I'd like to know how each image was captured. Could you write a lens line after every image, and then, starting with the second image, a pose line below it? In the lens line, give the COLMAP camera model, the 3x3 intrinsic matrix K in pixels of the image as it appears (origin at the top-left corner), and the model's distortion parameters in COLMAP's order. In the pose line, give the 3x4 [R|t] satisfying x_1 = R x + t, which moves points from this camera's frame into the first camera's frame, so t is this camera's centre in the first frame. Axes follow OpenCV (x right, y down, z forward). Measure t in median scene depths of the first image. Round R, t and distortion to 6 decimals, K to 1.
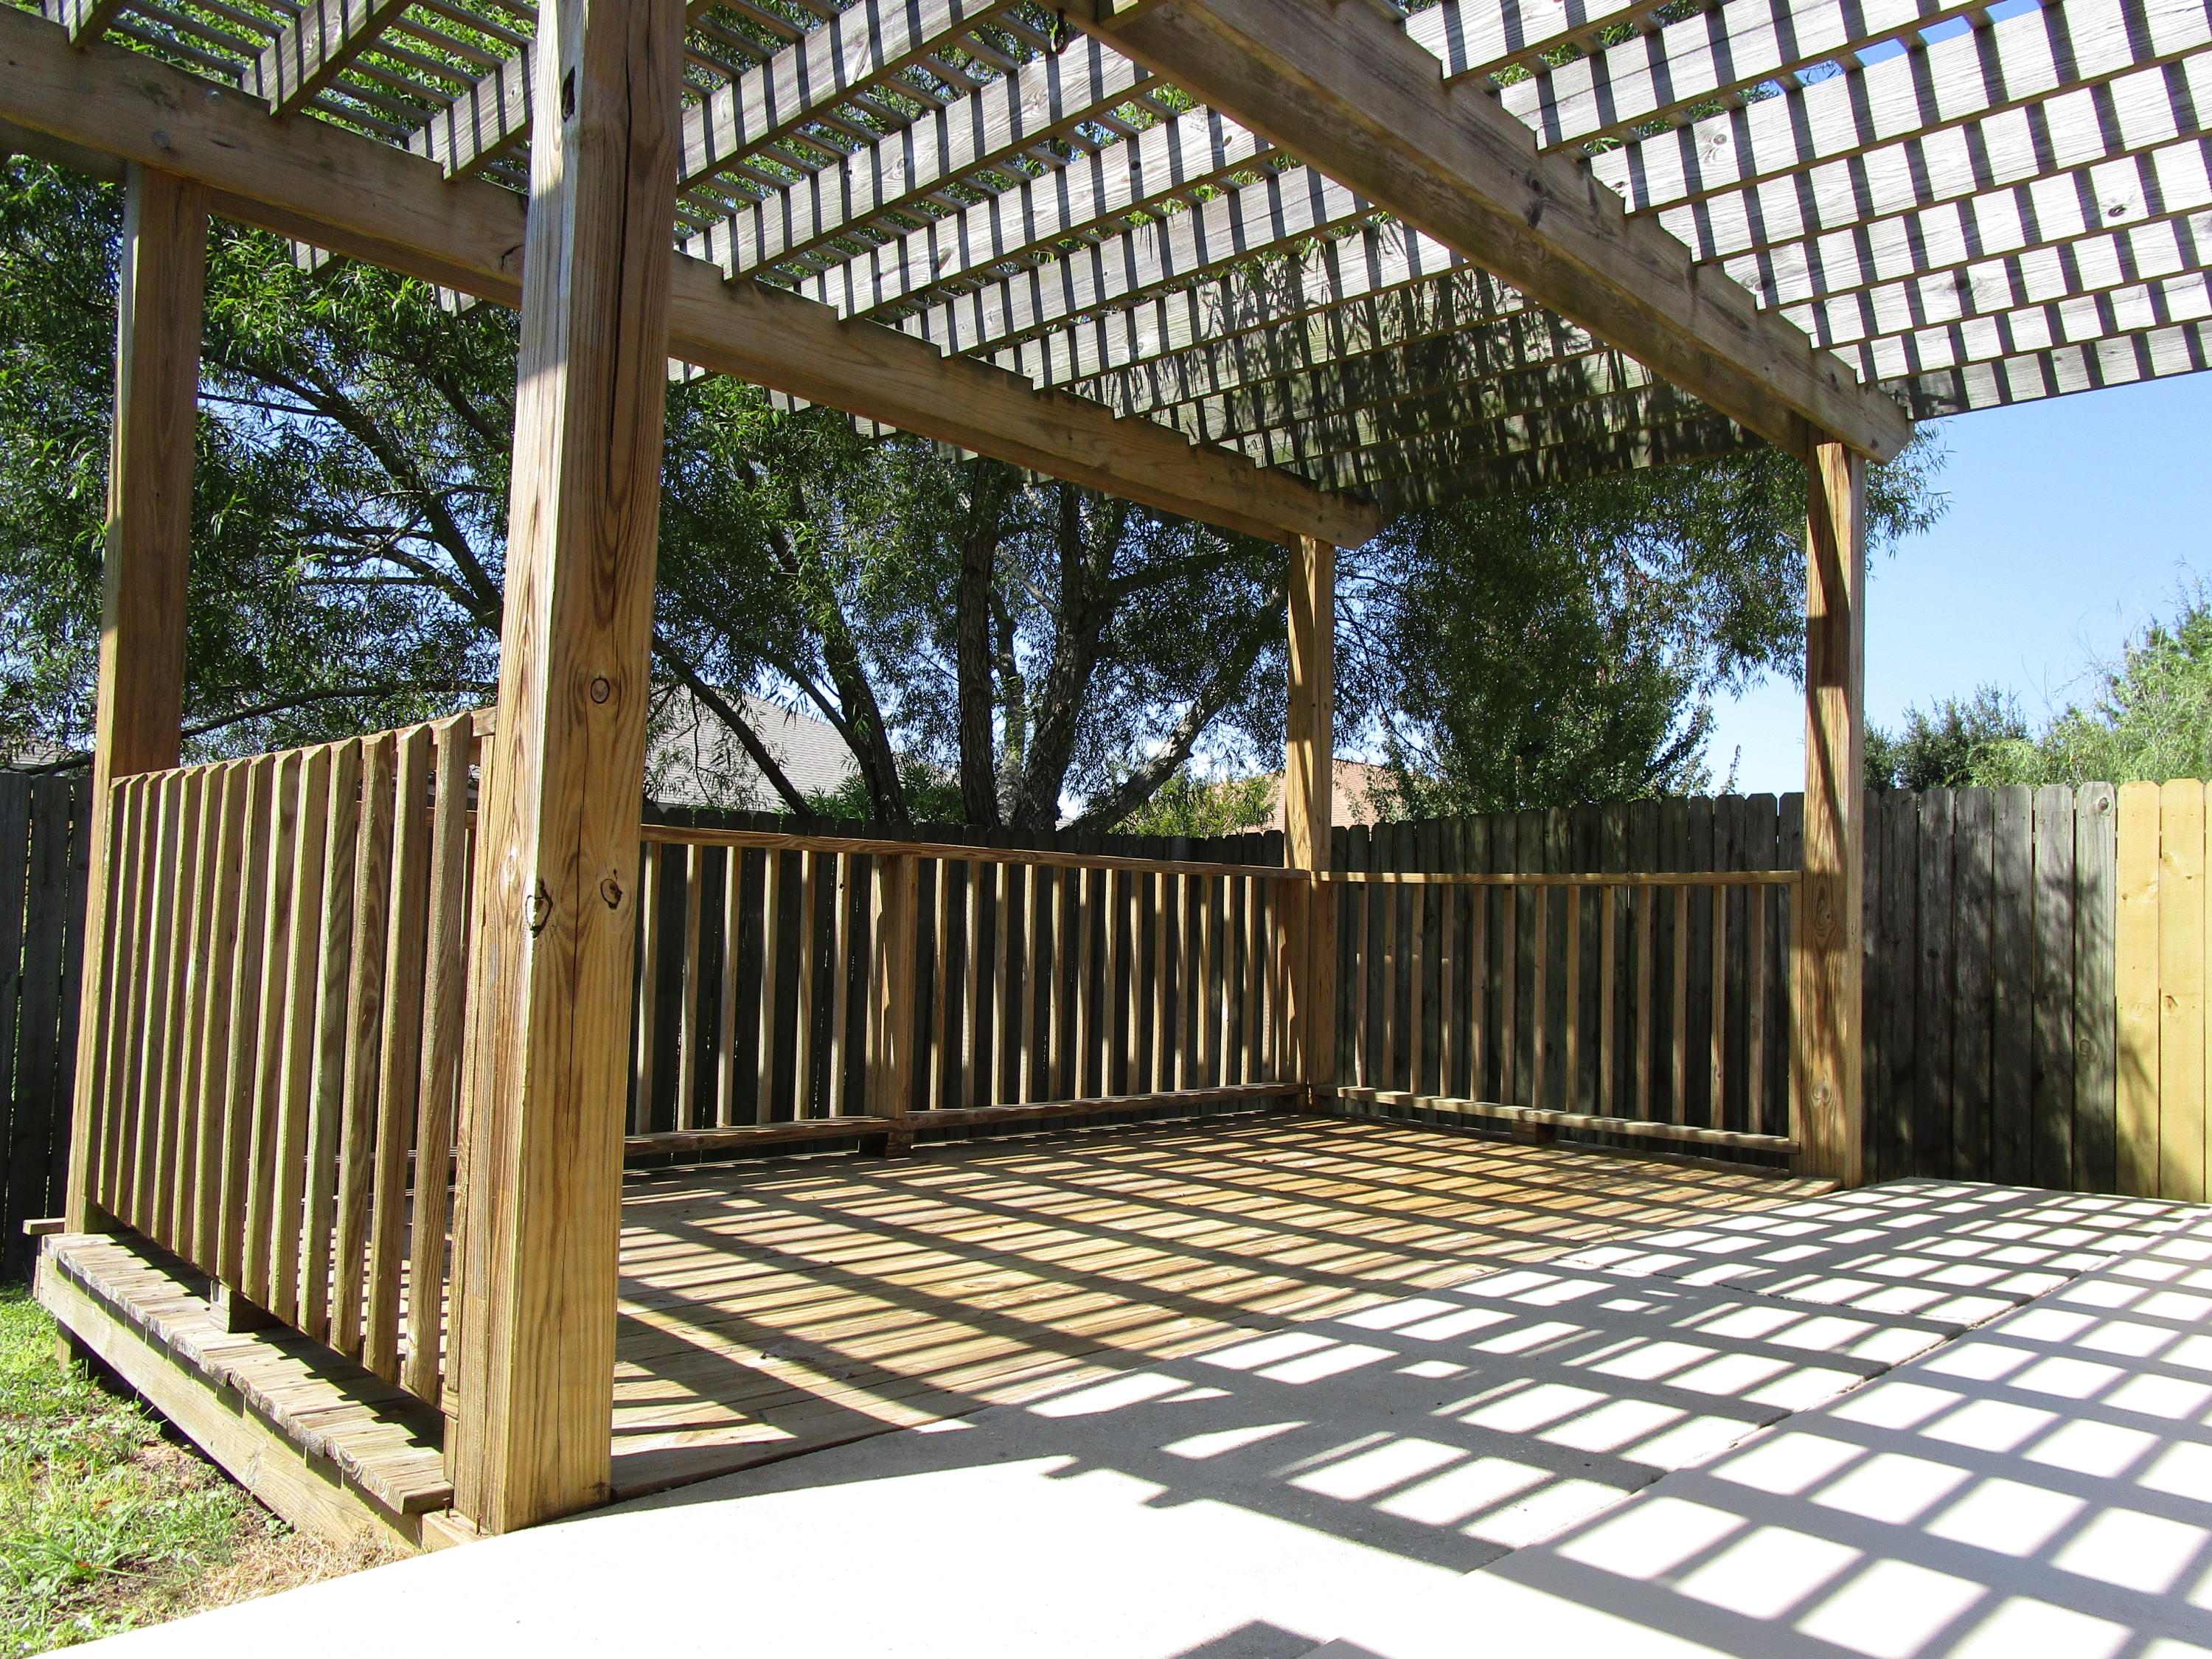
lens RADIAL K [[1590.2, 0, 1106.0], [0, 1590.2, 829.5], [0, 0, 1]] dist [-0.021763, 0.011602]
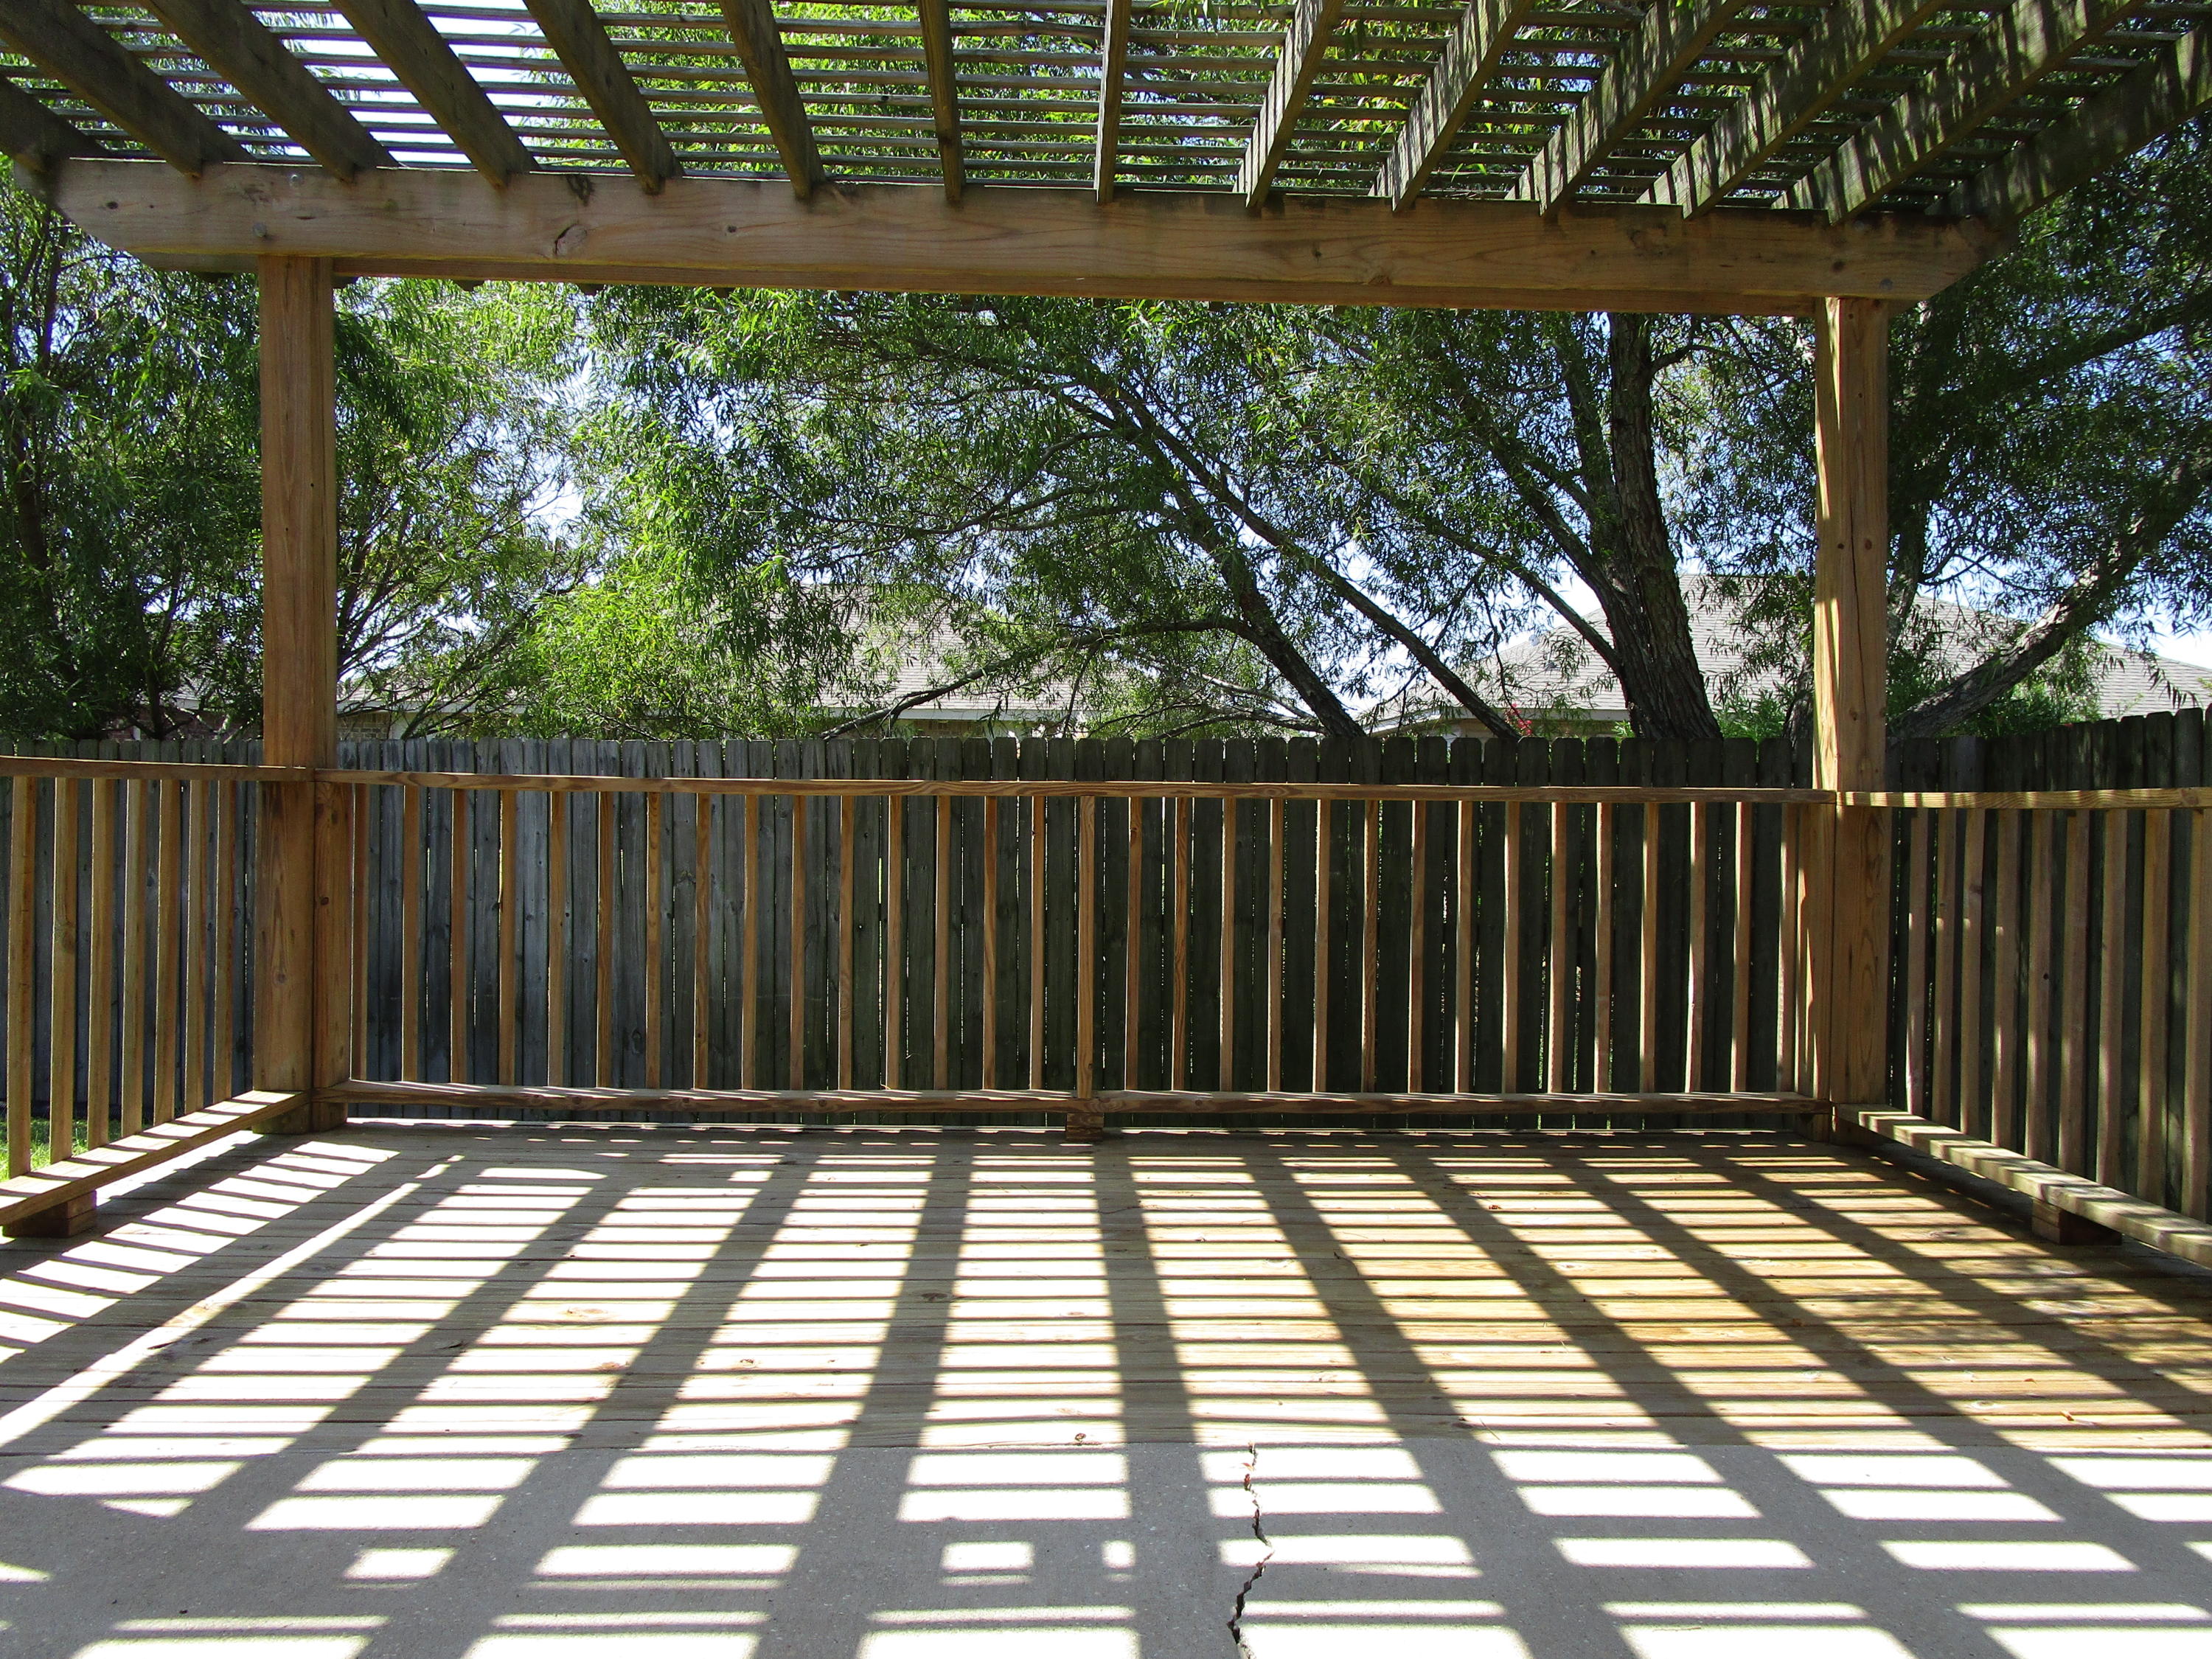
lens RADIAL K [[1476.4, 0, 1106.0], [0, 1476.4, 829.5], [0, 0, 1]] dist [-0.000579, -0.062472]
pose [[0.735226, -0.035980, -0.676866, 0.322528], [0.049520, 0.998773, 0.000698, 0.026193], [0.676010, -0.034031, 0.736106, 0.316929]]
